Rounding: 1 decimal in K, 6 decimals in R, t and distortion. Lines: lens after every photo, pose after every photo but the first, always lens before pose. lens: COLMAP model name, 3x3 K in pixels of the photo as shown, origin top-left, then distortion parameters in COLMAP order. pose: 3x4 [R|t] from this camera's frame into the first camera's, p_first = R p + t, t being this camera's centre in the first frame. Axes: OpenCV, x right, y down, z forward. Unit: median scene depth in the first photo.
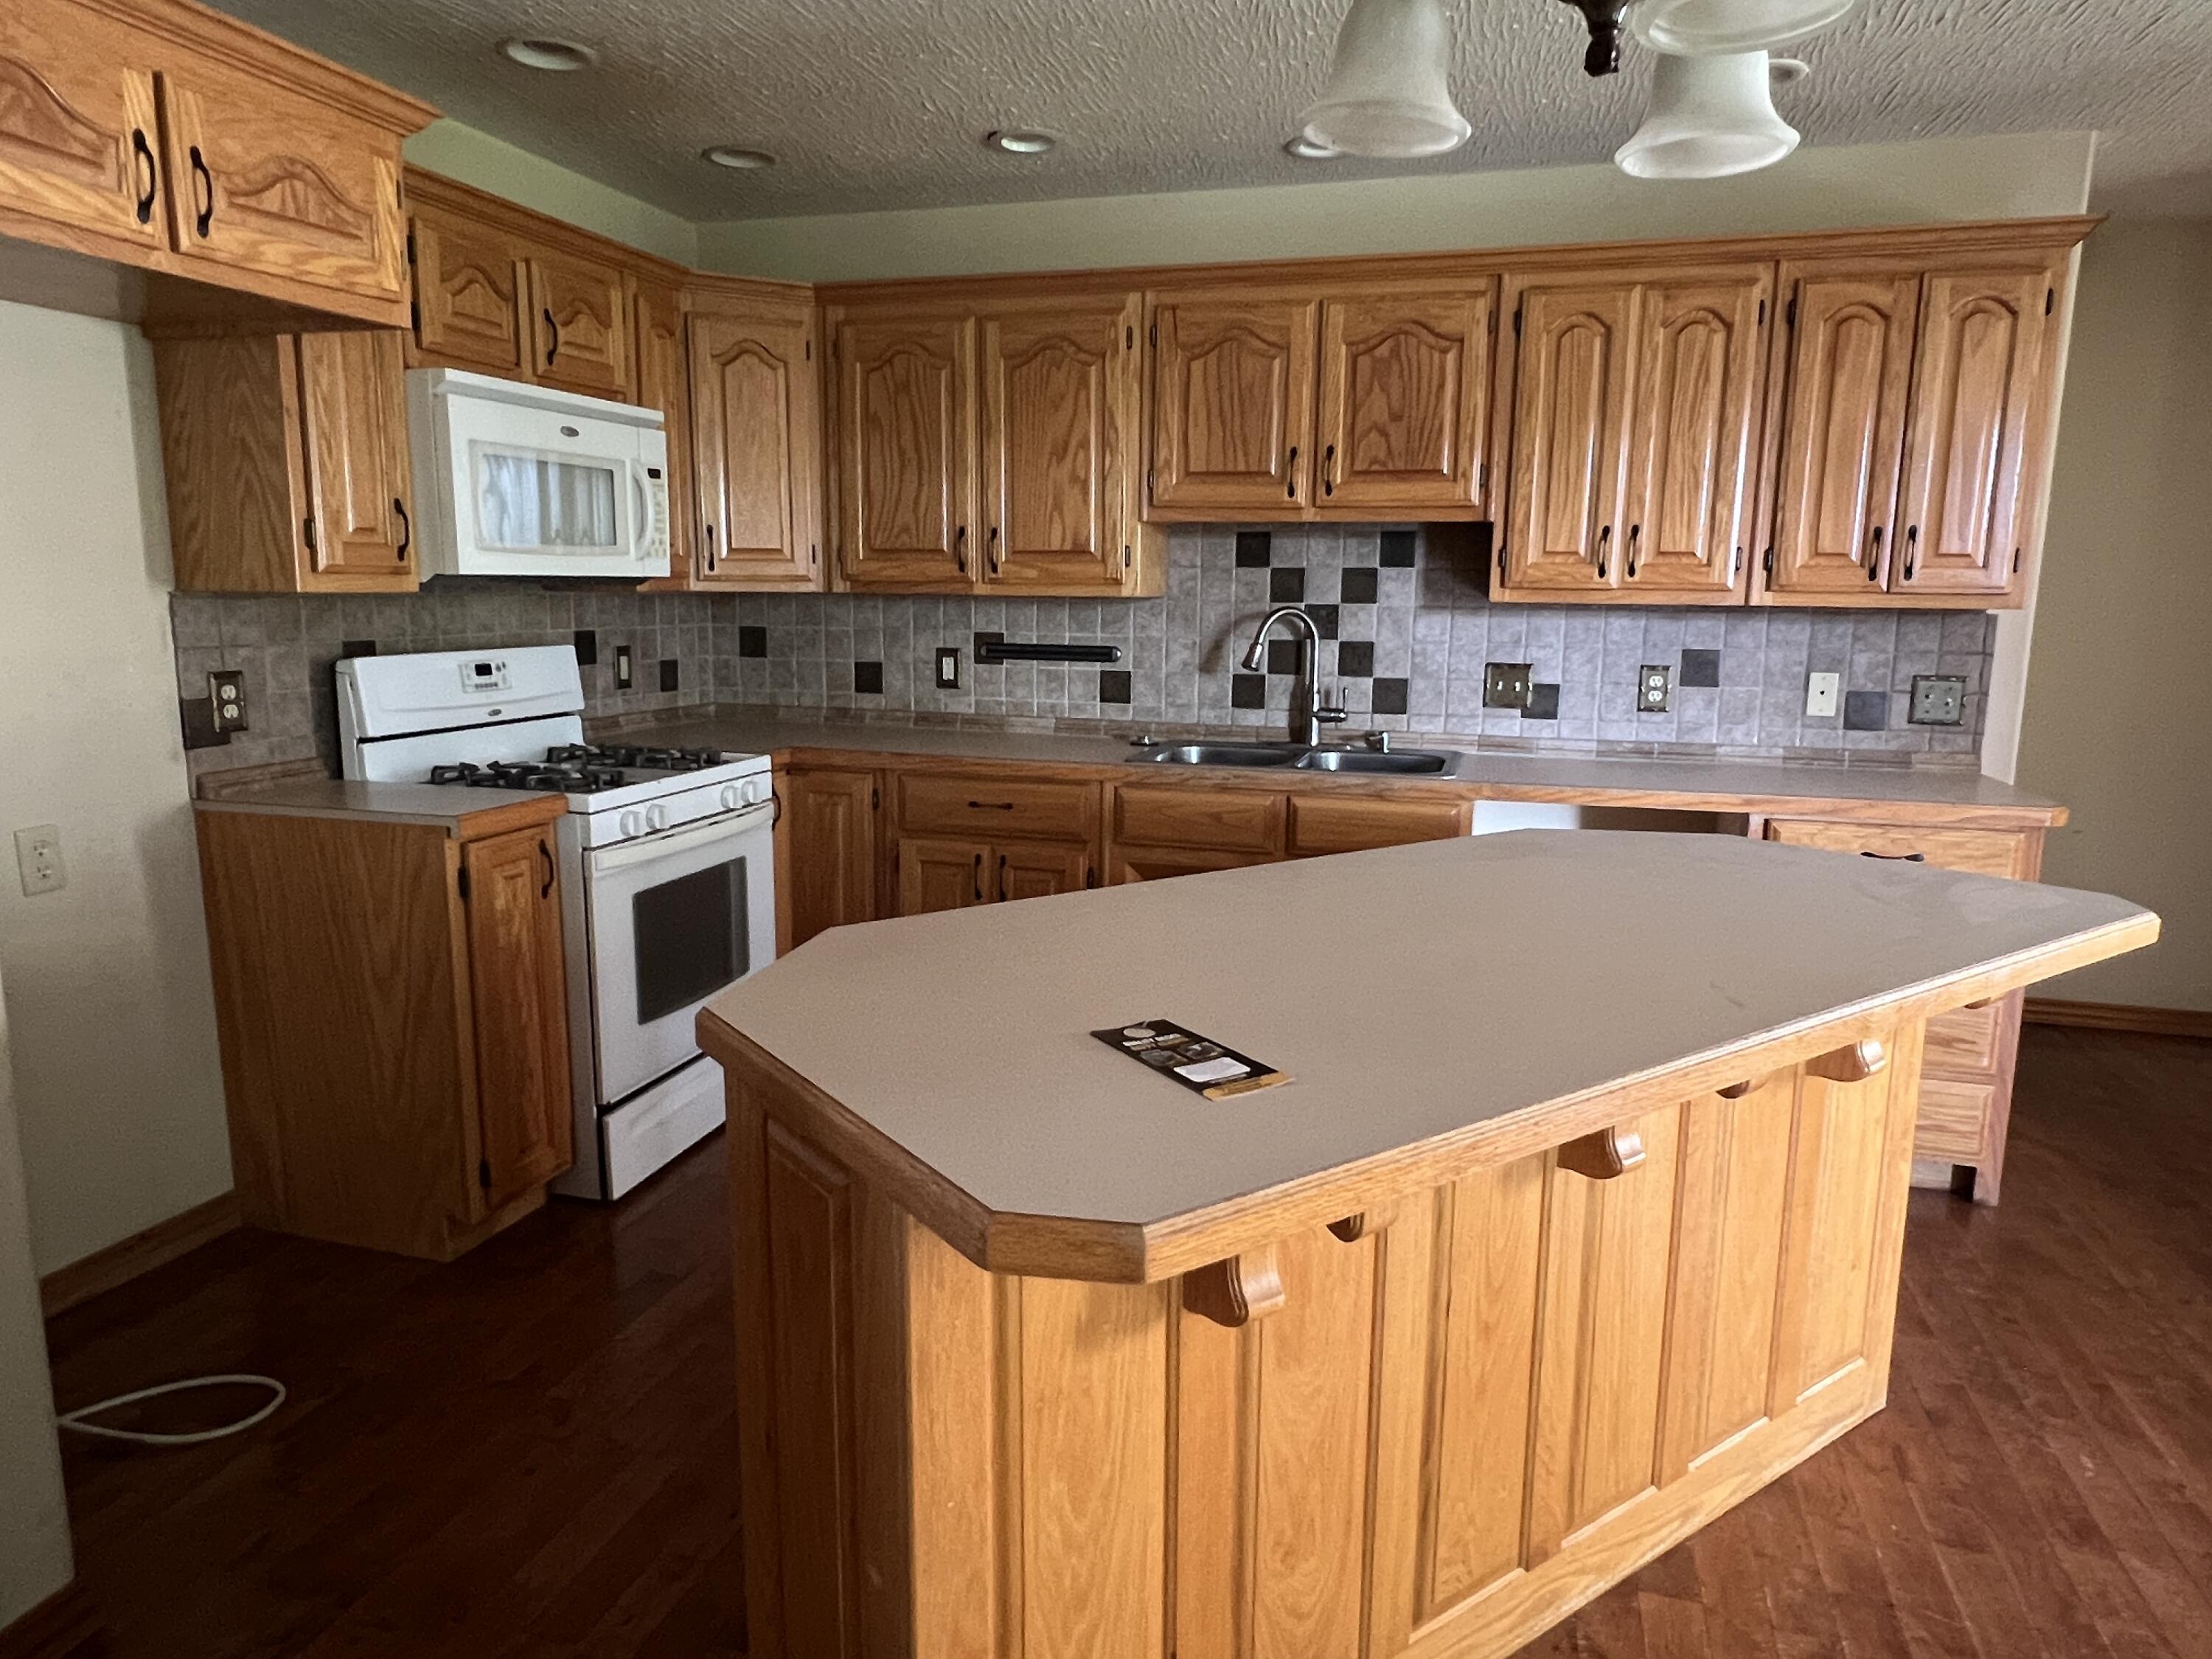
lens RADIAL K [[1418.0, 0, 1105.9], [0, 1418.0, 829.8], [0, 0, 1]] dist [-0.000738, 0.000715]
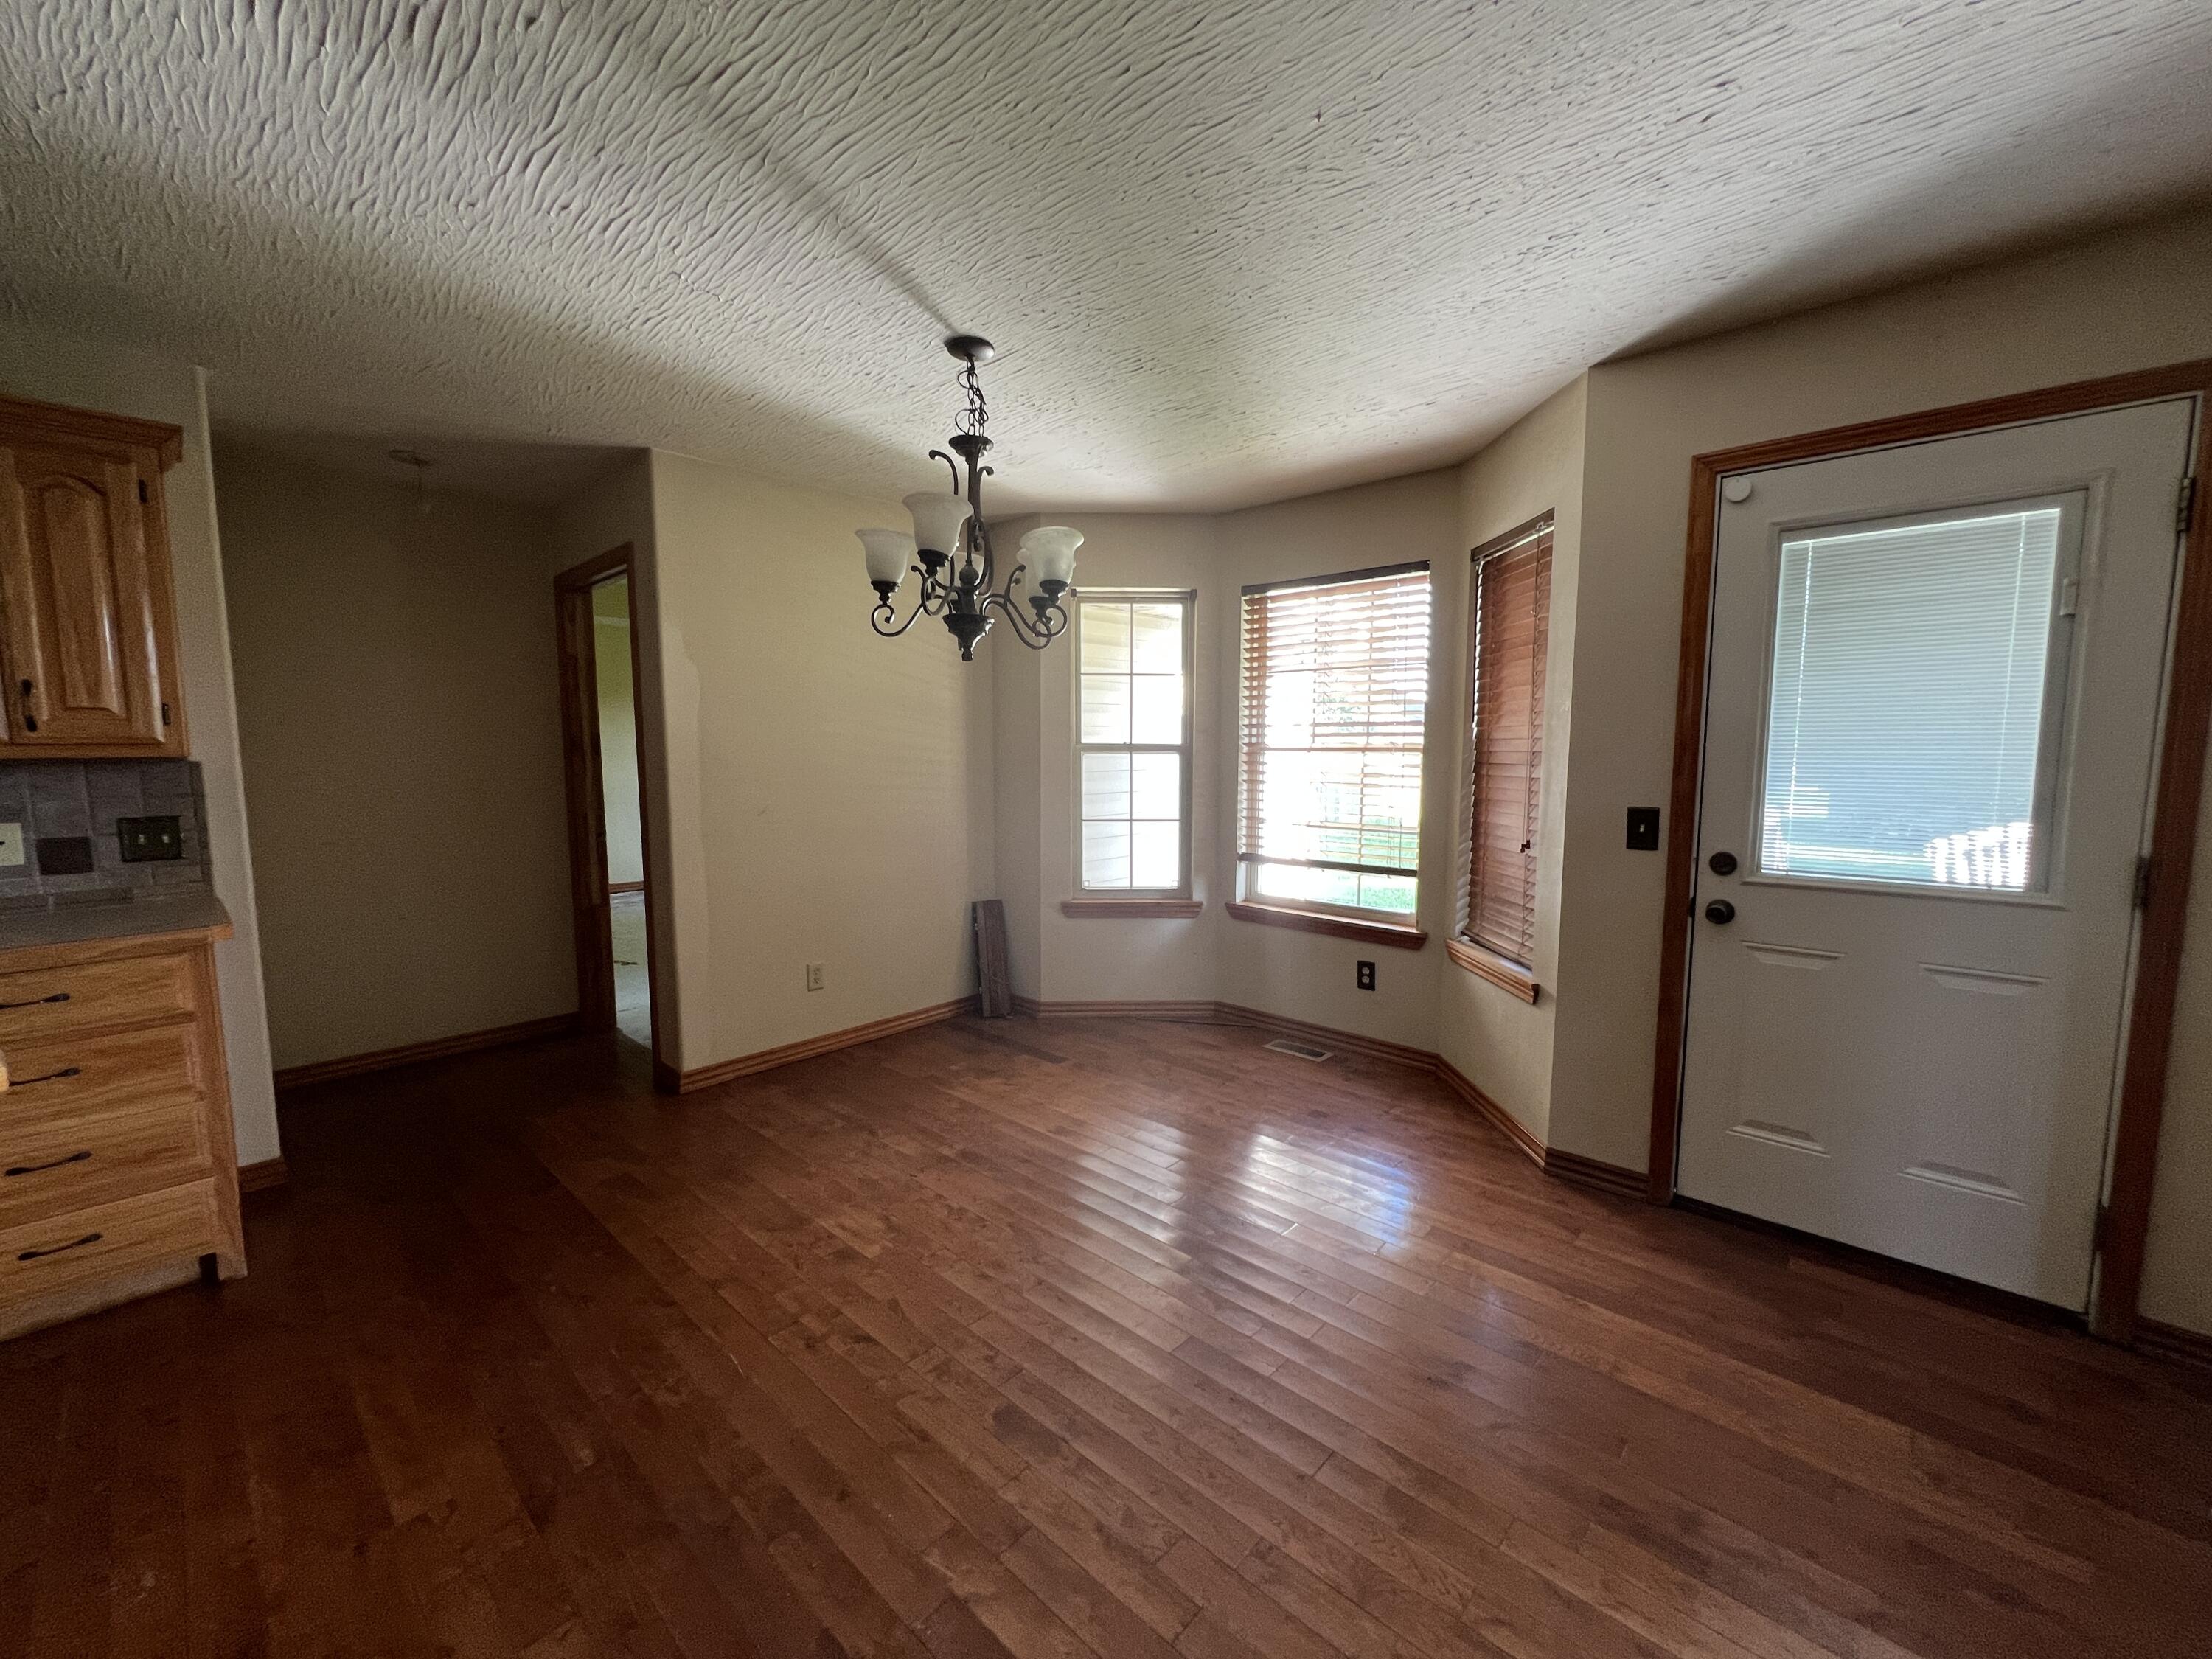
lens RADIAL K [[889.3, 0, 1107.8], [0, 889.3, 833.5], [0, 0, 1]] dist [0.000220, 0.000109]
pose [[0.453398, -0.095303, 0.886199, 0.313526], [0.153830, 0.987714, 0.027518, 0.000827], [-0.877933, 0.123847, 0.462488, 0.015253]]
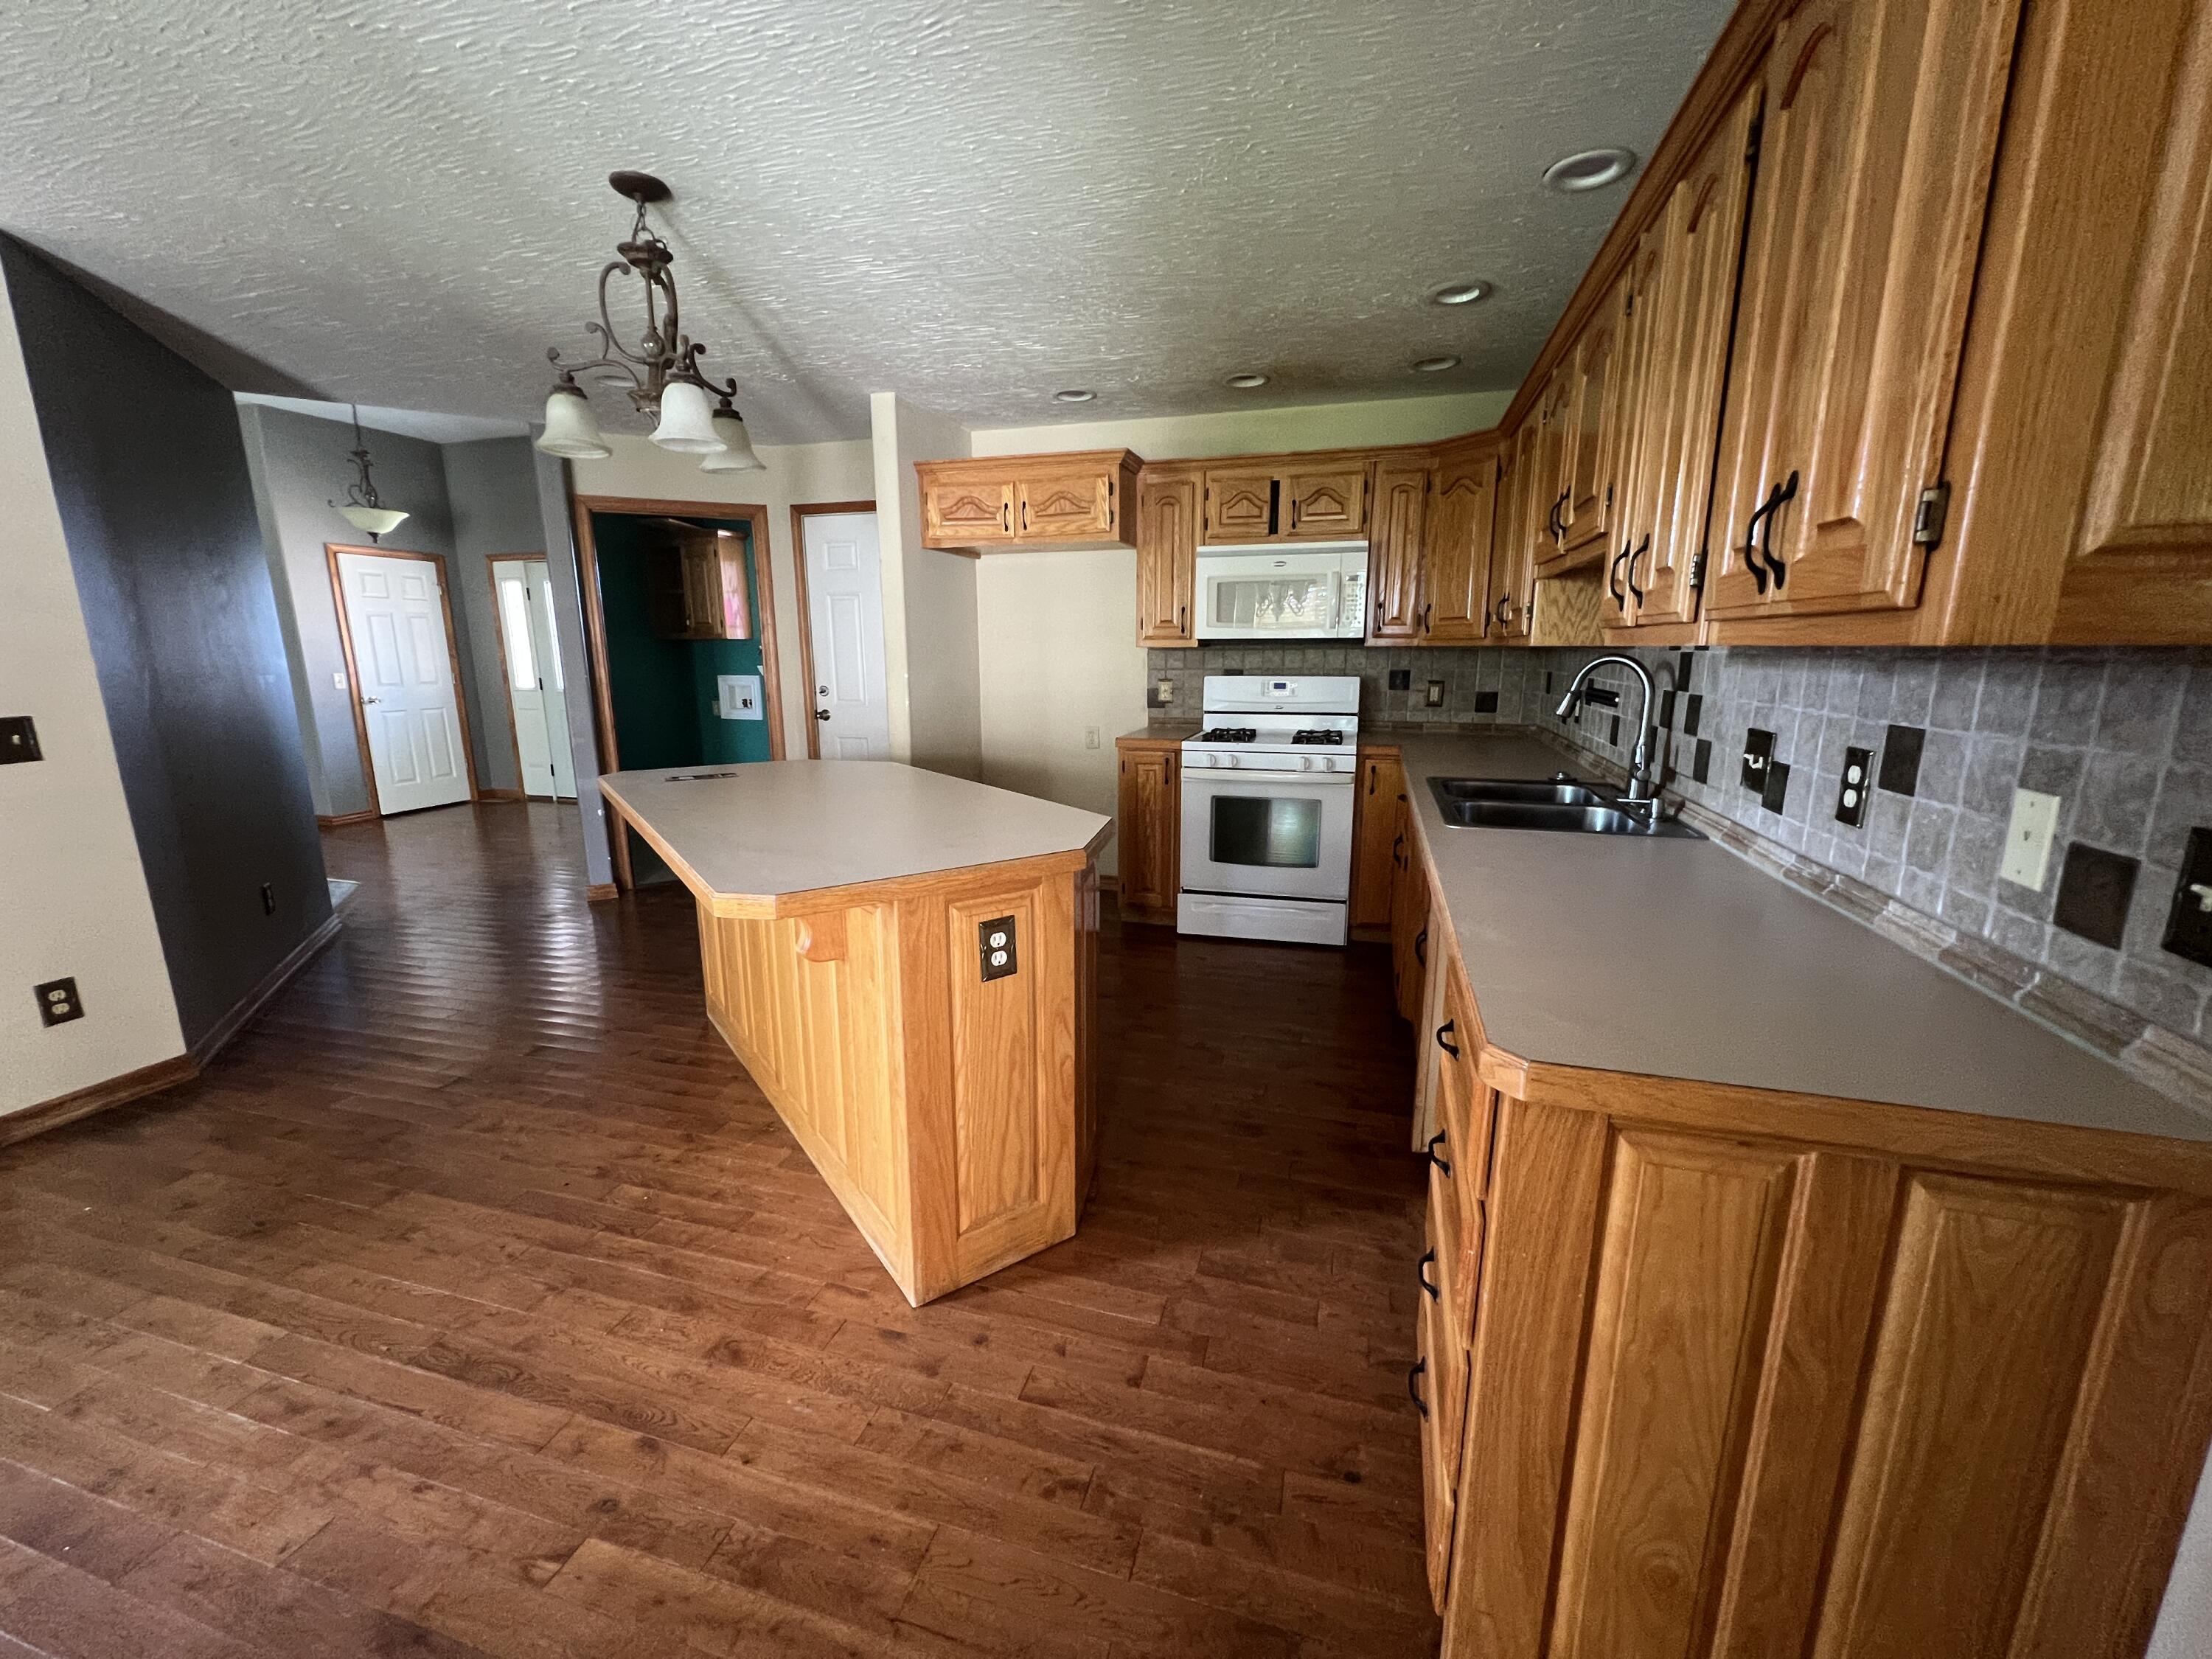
lens RADIAL K [[889.3, 0, 1106.9], [0, 889.3, 834.4], [0, 0, 1]] dist [0.000220, 0.000109]
pose [[-0.001851, 0.194347, -0.980931, 0.832973], [-0.168146, 0.966906, 0.191885, -0.107758], [0.985760, 0.165295, 0.030889, 0.734703]]
